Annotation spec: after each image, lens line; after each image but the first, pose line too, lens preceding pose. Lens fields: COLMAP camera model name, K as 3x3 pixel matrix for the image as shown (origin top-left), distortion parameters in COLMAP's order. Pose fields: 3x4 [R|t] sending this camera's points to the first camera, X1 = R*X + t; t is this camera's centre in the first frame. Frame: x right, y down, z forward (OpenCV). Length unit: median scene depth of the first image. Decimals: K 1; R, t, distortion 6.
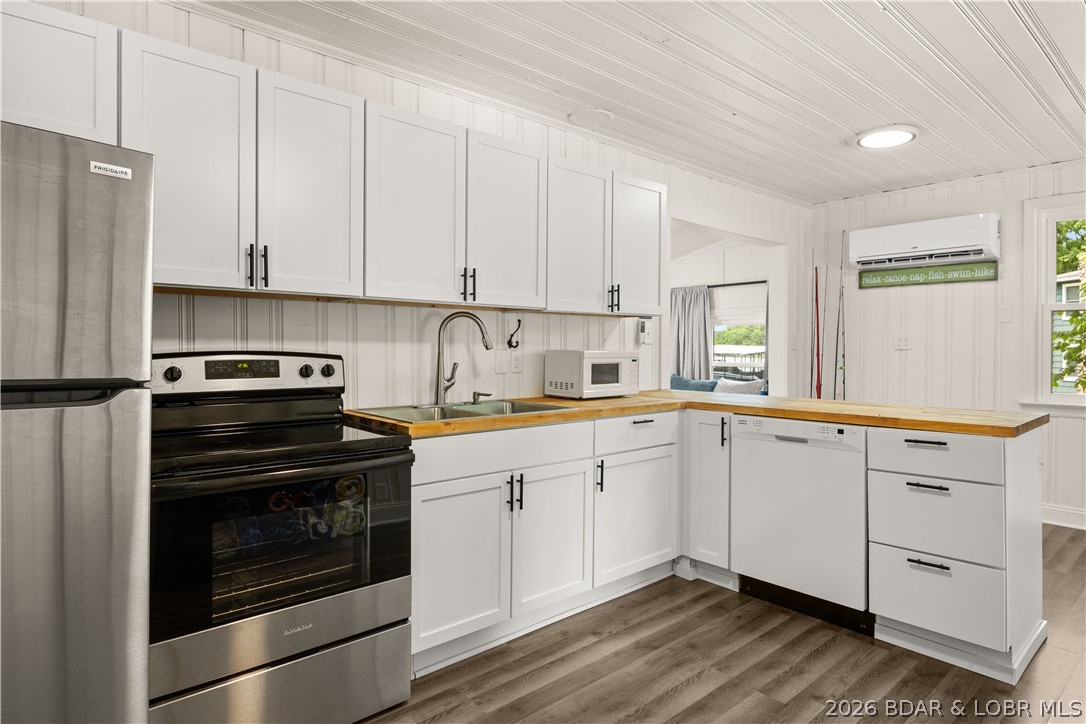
lens RADIAL K [[631.7, 0, 534.0], [0, 631.7, 358.7], [0, 0, 1]] dist [-0.000916, 0.000368]
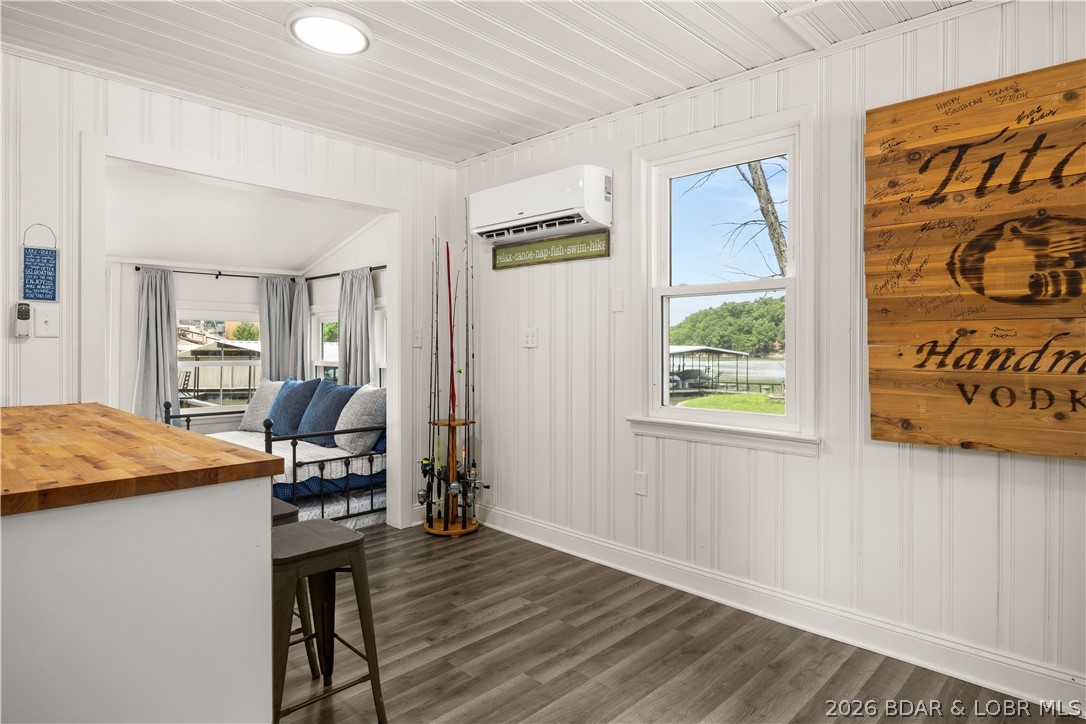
lens RADIAL K [[631.7, 0, 546.7], [0, 631.7, 347.6], [0, 0, 1]] dist [-0.000916, 0.000368]
pose [[0.996543, 0.003671, 0.082998, 0.576155], [-0.002307, 0.999861, -0.016523, -0.001925], [-0.083047, 0.016275, 0.996413, 0.244175]]
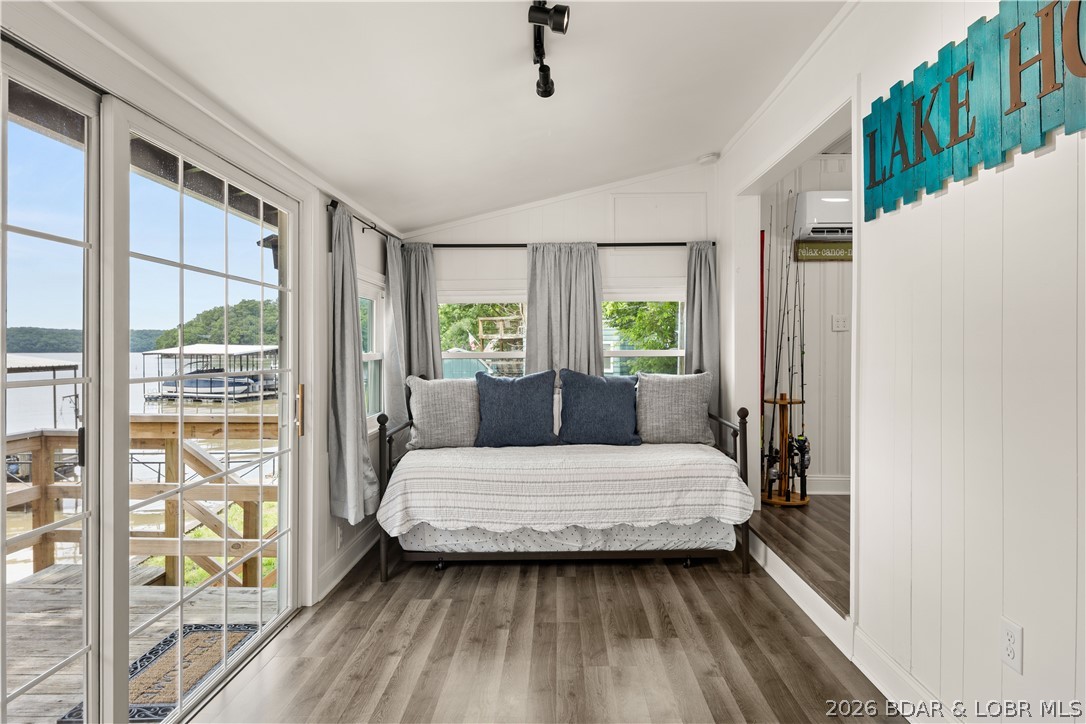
lens RADIAL K [[631.7, 0, 548.6], [0, 631.7, 363.4], [0, 0, 1]] dist [-0.000916, 0.000368]
pose [[0.658770, -0.022701, 0.752001, -0.405720], [0.018688, 0.999730, 0.013808, 0.012387], [-0.752112, 0.004957, 0.659017, 0.763293]]
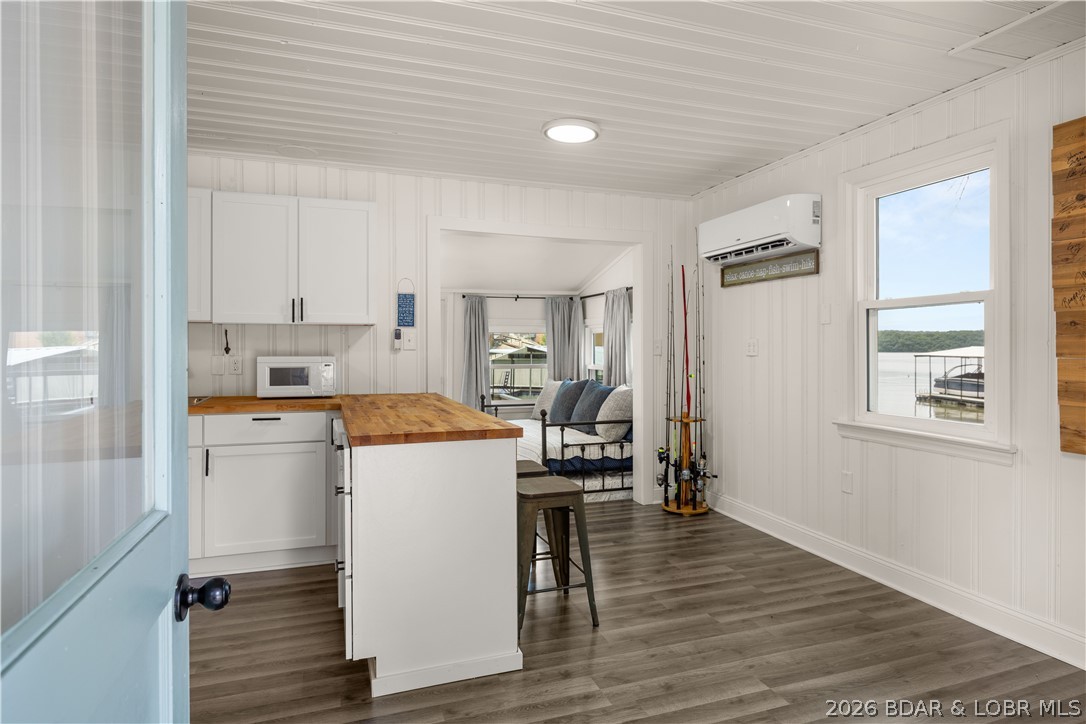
lens RADIAL K [[631.7, 0, 535.1], [0, 631.7, 353.1], [0, 0, 1]] dist [-0.000916, 0.000368]
pose [[0.923232, 0.003724, -0.384225, 0.685529], [-0.007889, 0.999926, -0.009265, -0.008578], [0.384162, 0.011585, 0.923193, 0.086126]]
